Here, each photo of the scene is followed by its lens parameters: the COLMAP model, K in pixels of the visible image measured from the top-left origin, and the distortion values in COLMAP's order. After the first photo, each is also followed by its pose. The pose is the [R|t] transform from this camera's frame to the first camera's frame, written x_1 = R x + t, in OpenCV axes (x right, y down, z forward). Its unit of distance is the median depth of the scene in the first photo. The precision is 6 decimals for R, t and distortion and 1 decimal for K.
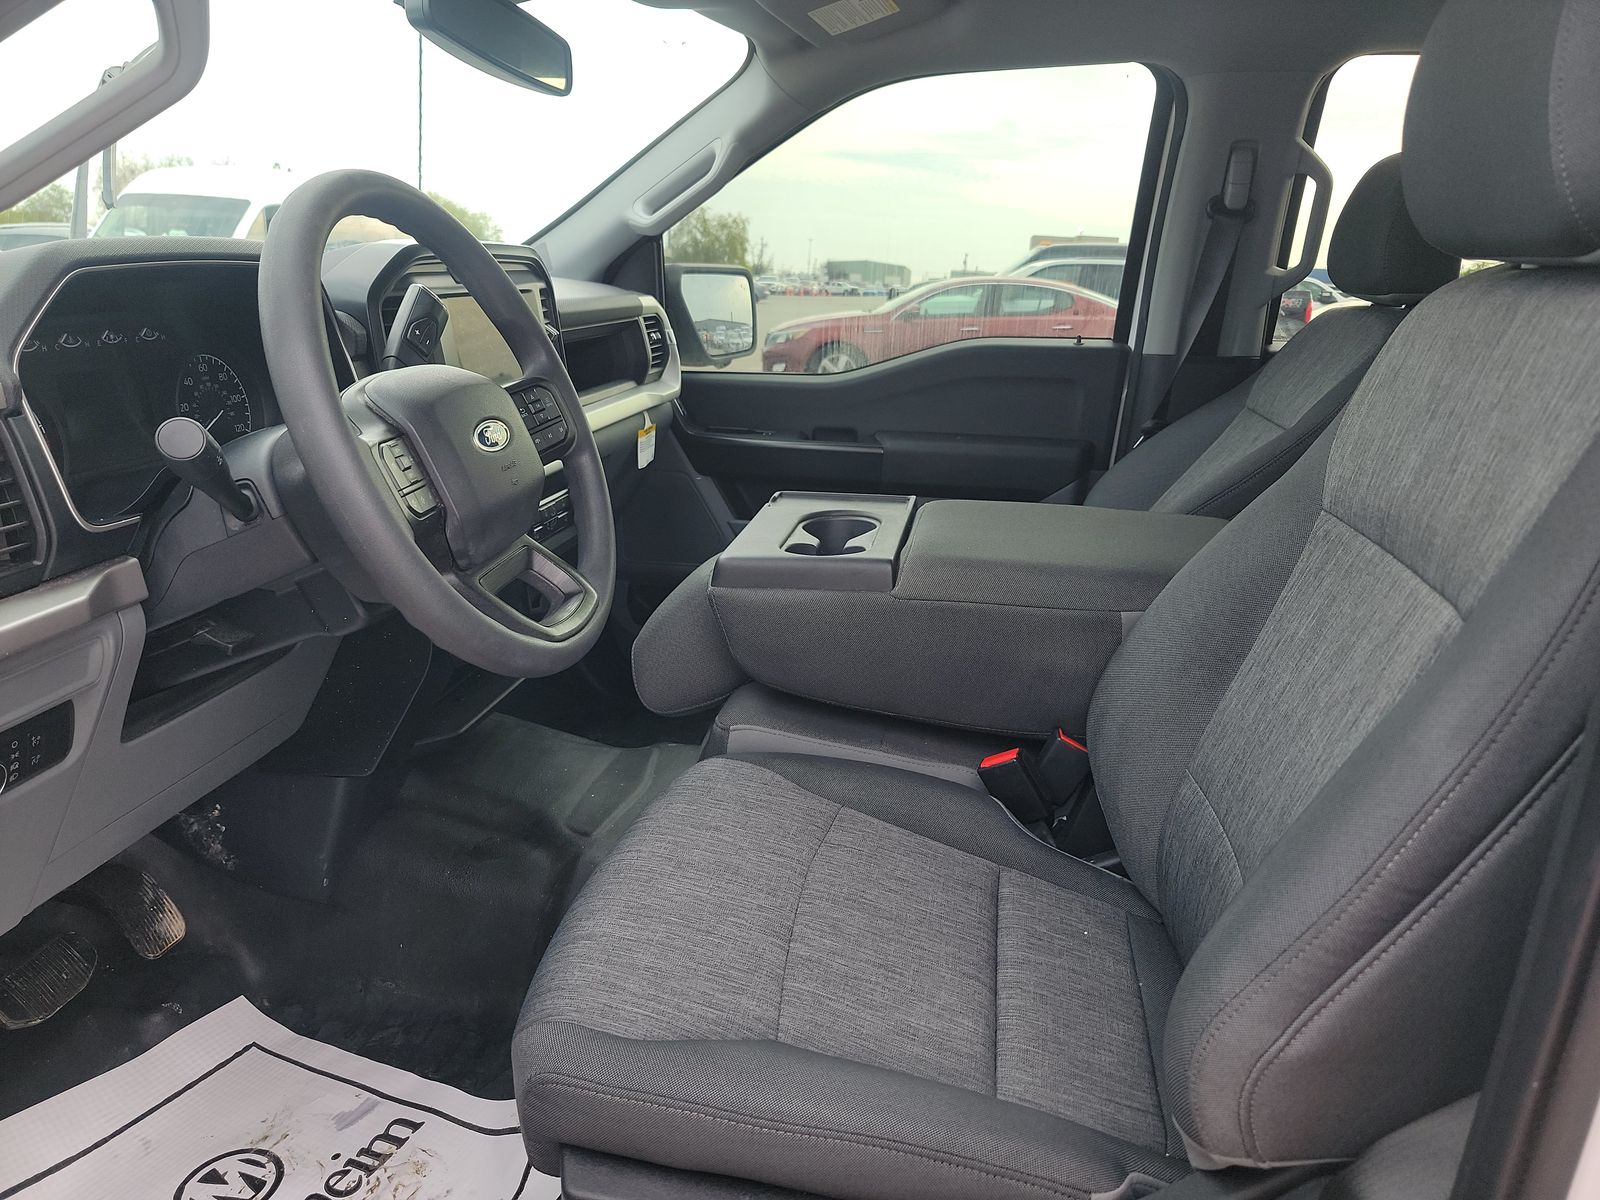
lens RADIAL K [[1141.9, 0, 798.2], [0, 1141.9, 609.3], [0, 0, 1]] dist [0.021655, -0.002551]
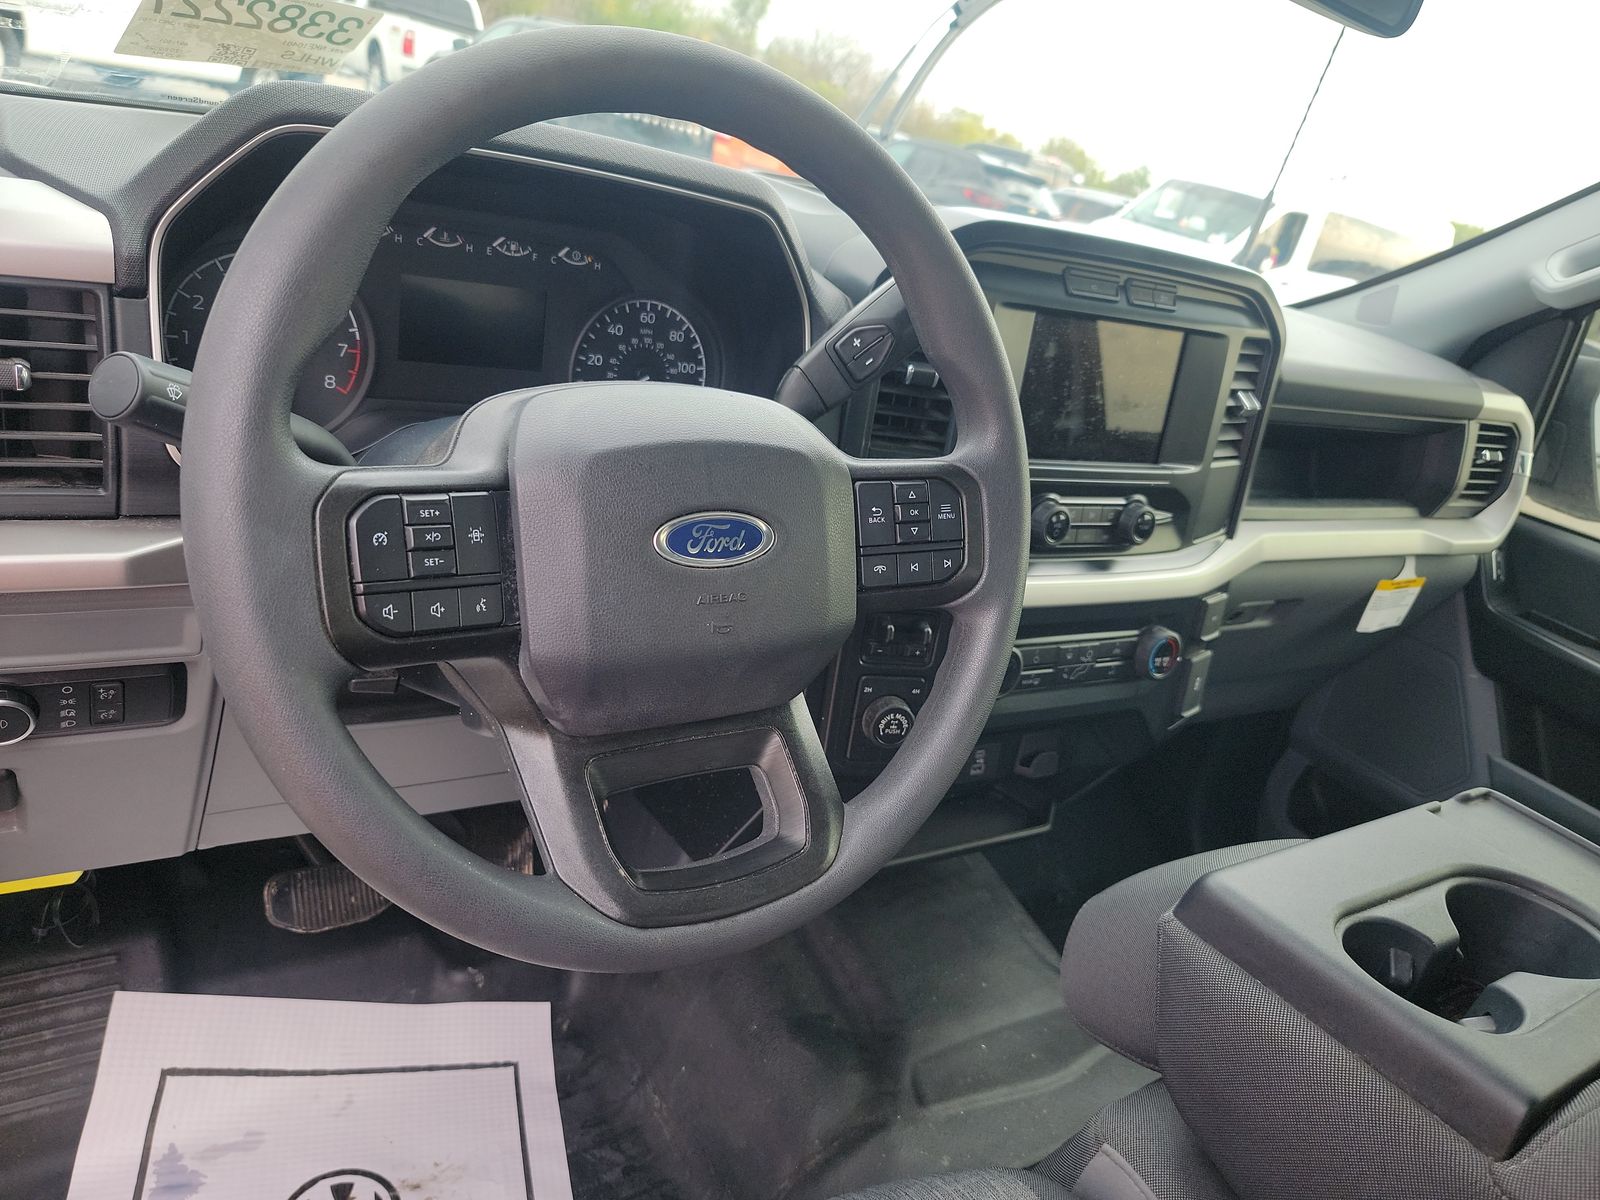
lens RADIAL K [[1141.9, 0, 798.2], [0, 1141.9, 609.3], [0, 0, 1]] dist [0.021655, -0.002551]
pose [[0.670701, 0.391887, -0.629749, 0.058854], [-0.397290, 0.906773, 0.141152, -0.098987], [0.626355, 0.155522, 0.763867, 0.277327]]
